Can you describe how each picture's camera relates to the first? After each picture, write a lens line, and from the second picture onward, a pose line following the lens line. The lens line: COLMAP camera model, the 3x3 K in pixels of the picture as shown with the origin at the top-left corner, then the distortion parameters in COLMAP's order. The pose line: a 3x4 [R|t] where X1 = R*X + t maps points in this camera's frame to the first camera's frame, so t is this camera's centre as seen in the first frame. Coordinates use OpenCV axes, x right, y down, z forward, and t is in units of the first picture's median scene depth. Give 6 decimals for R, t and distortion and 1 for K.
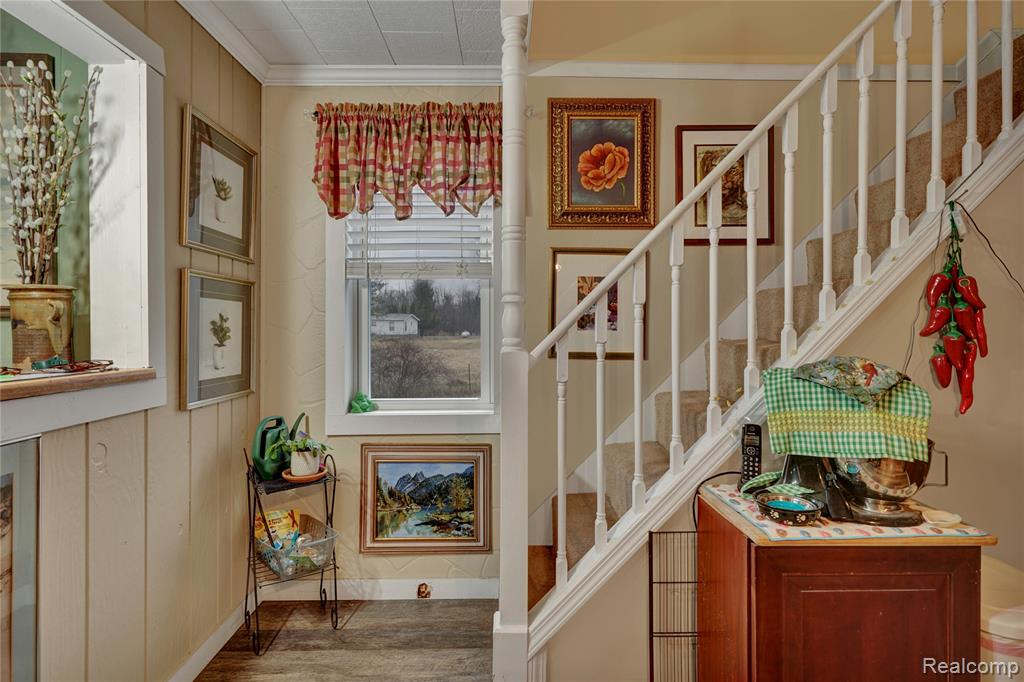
lens RADIAL K [[528.5, 0, 513.9], [0, 528.5, 323.8], [0, 0, 1]] dist [0.012006, 0.000134]
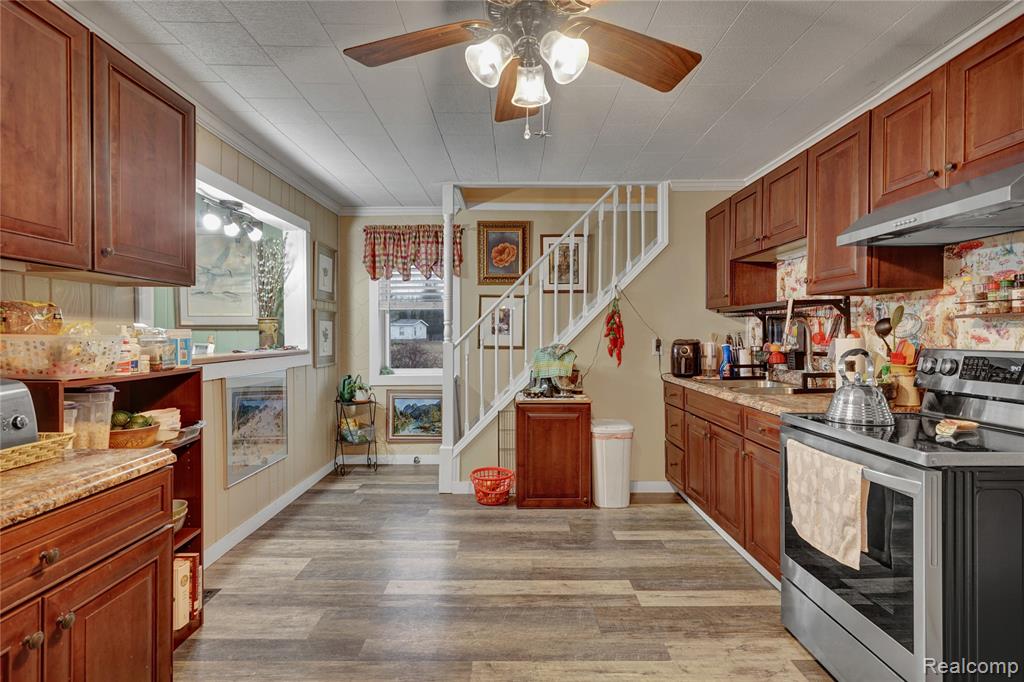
lens RADIAL K [[528.5, 0, 511.8], [0, 528.5, 337.5], [0, 0, 1]] dist [0.012006, 0.000134]
pose [[0.999768, 0.000757, -0.021527, 0.247689], [-0.000401, 0.999863, 0.016535, -0.011610], [0.021537, -0.016522, 0.999632, -1.063831]]
